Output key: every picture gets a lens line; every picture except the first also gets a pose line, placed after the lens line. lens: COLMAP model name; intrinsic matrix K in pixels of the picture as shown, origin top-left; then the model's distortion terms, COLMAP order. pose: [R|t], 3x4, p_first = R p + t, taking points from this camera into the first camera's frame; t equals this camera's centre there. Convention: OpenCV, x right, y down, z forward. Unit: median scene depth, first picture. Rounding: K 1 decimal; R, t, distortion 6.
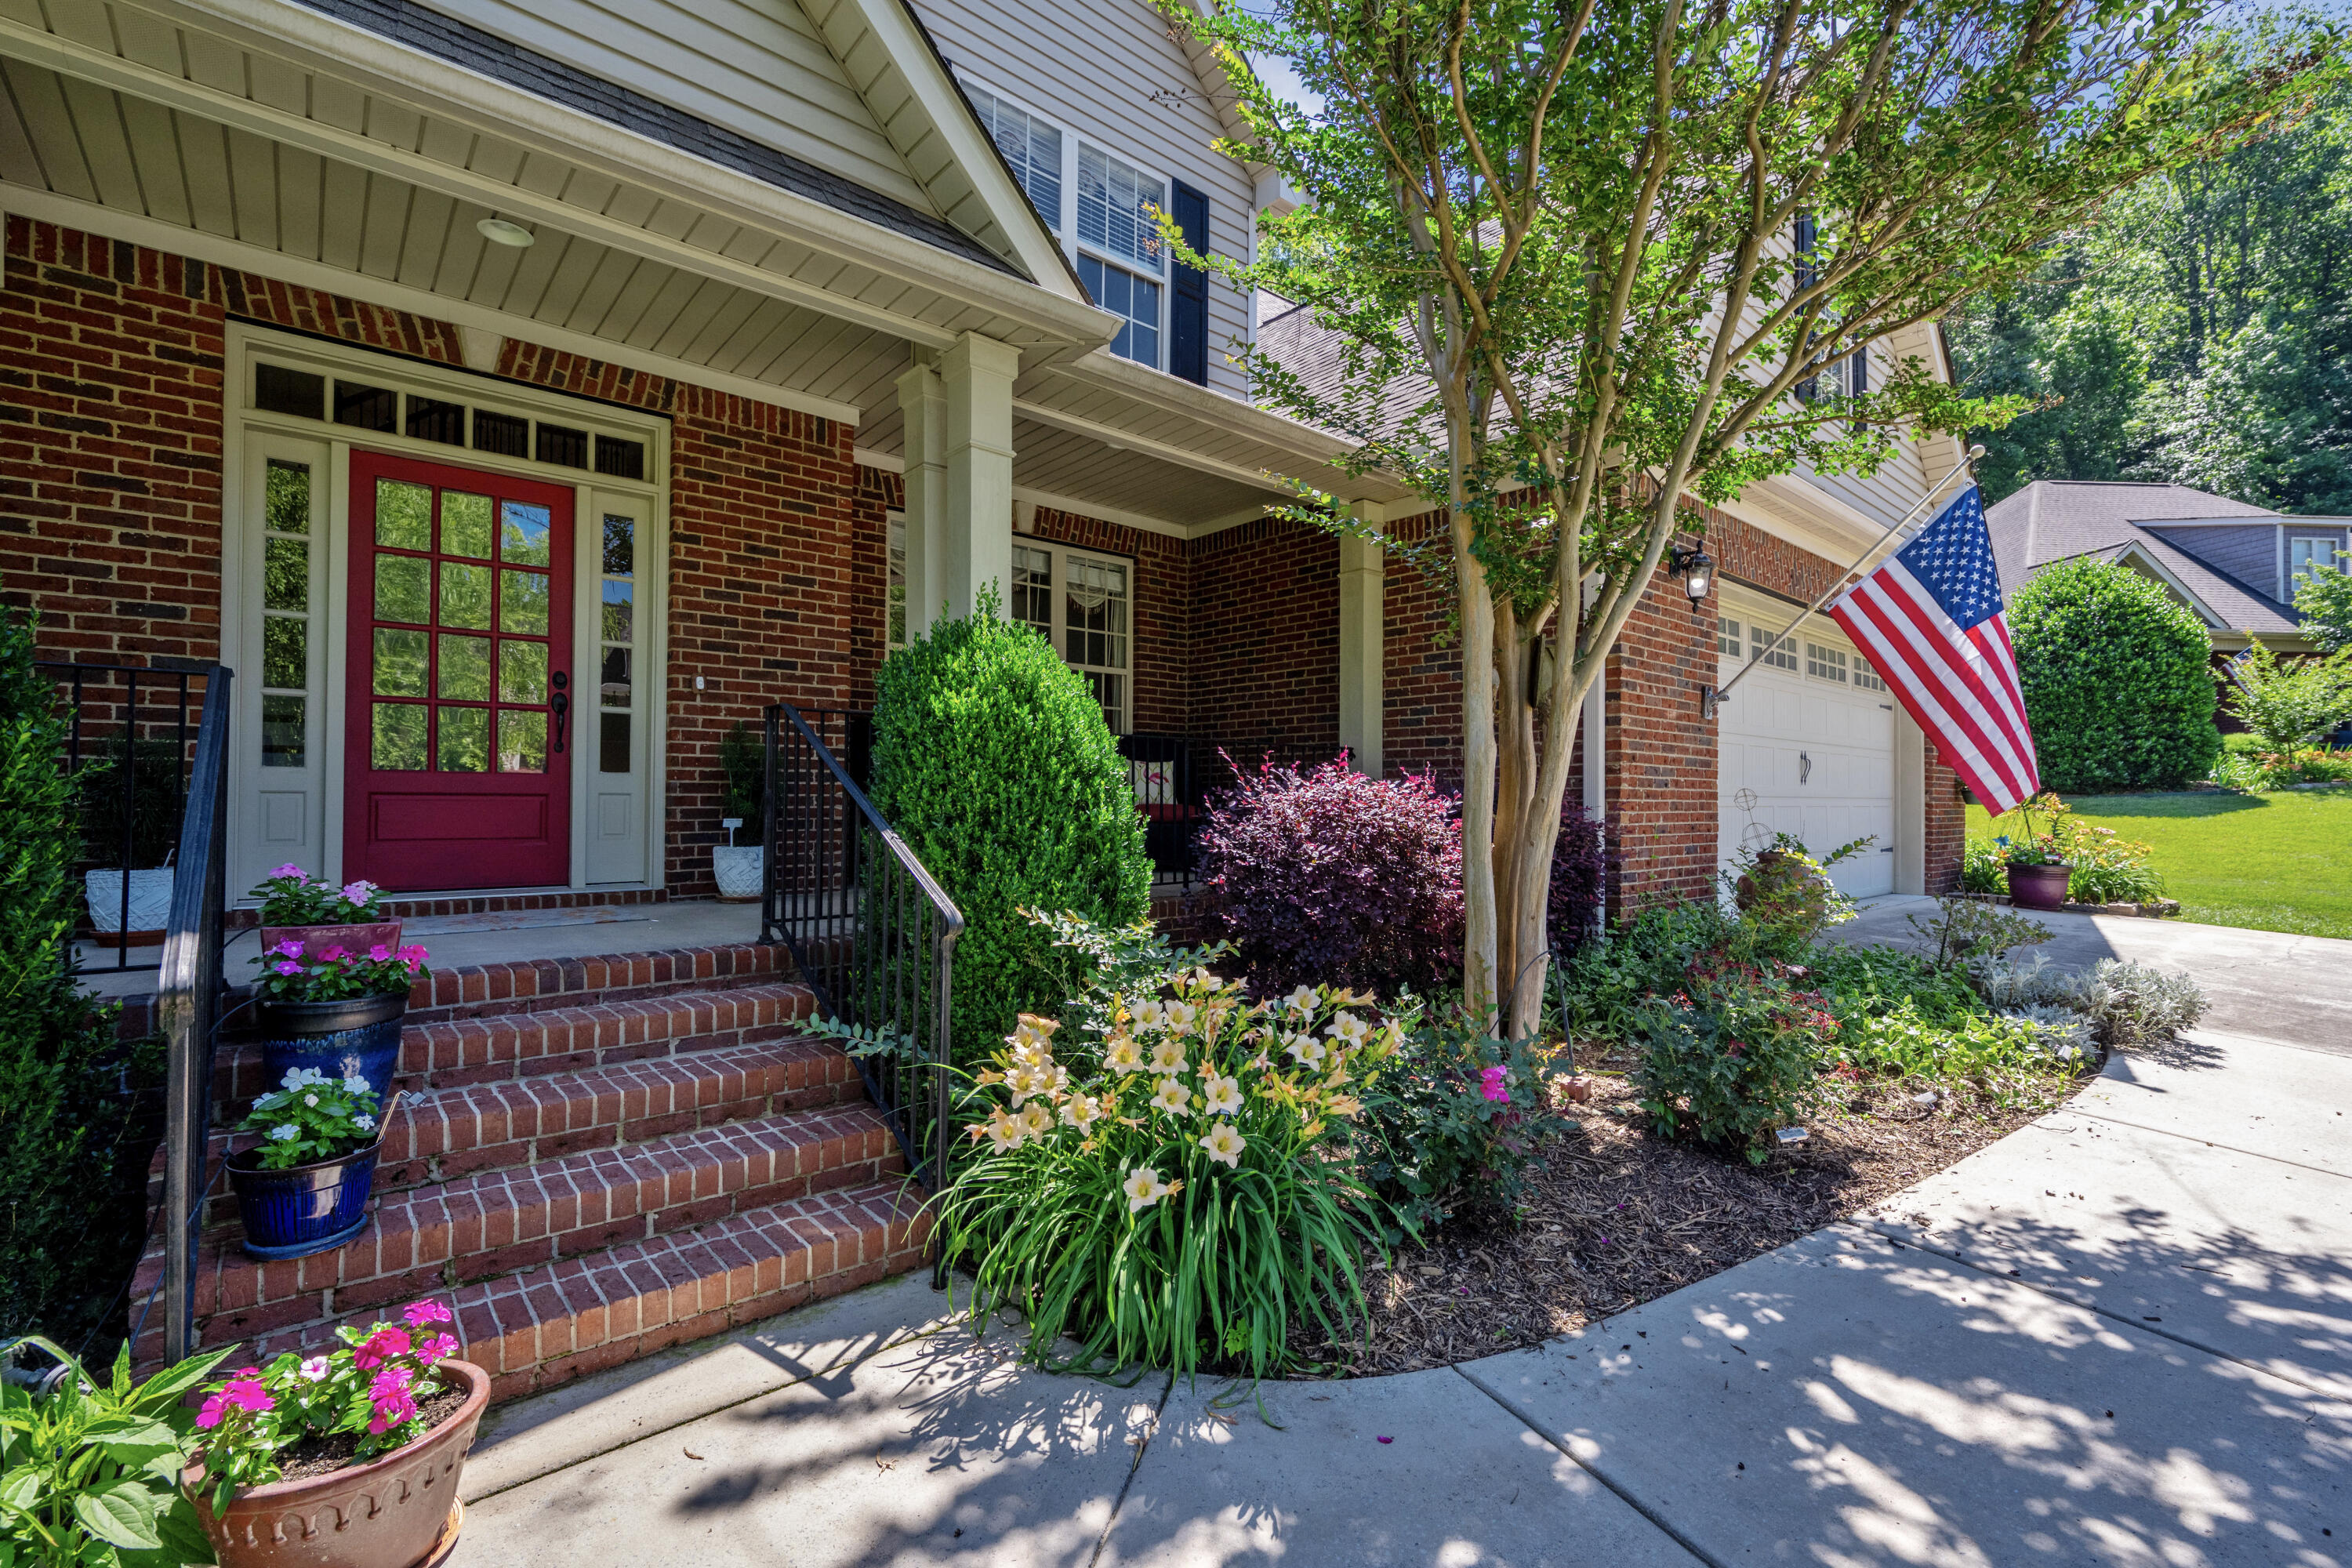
lens RADIAL K [[1075.0, 0, 1144.0], [0, 1075.0, 783.5], [0, 0, 1]] dist [0.000489, 0.000020]
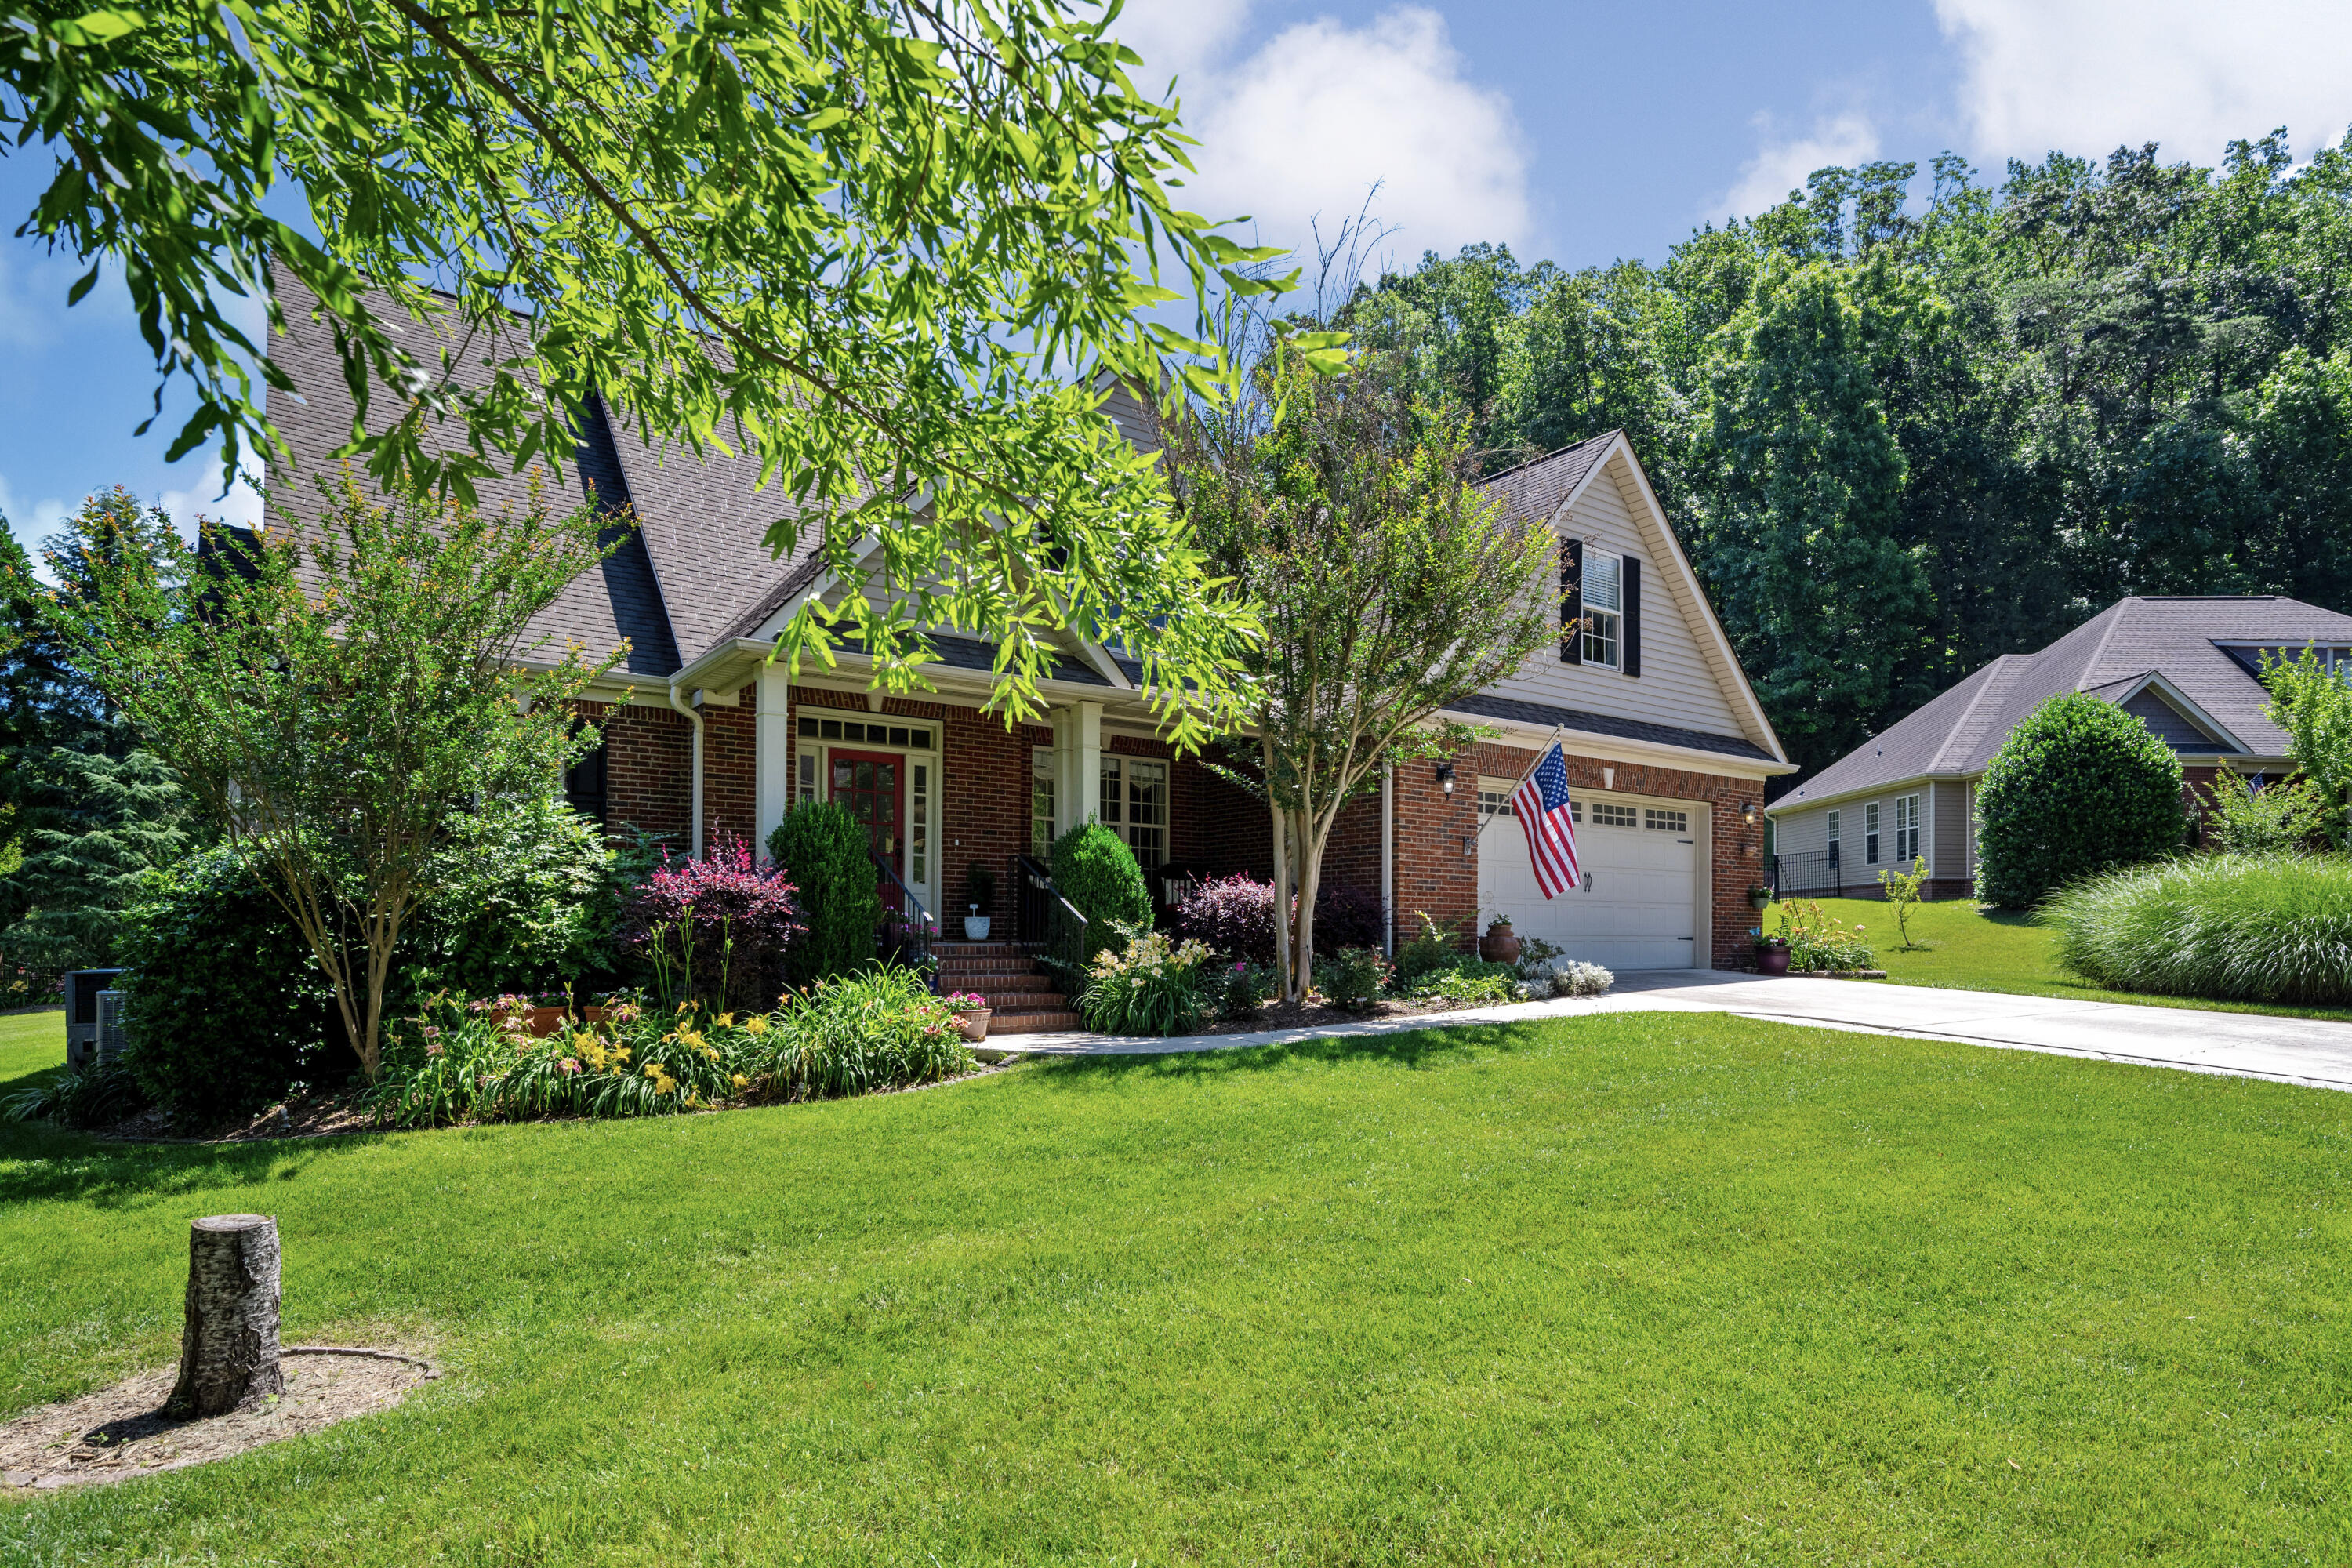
lens RADIAL K [[1207.3, 0, 1176.0], [0, 1207.3, 784.0], [0, 0, 1]] dist [-0.002144, -0.000072]
pose [[0.998768, -0.009208, -0.048772, 0.174846], [0.003874, 0.994106, -0.108342, 0.064043], [0.049482, 0.108019, 0.992917, -1.650936]]
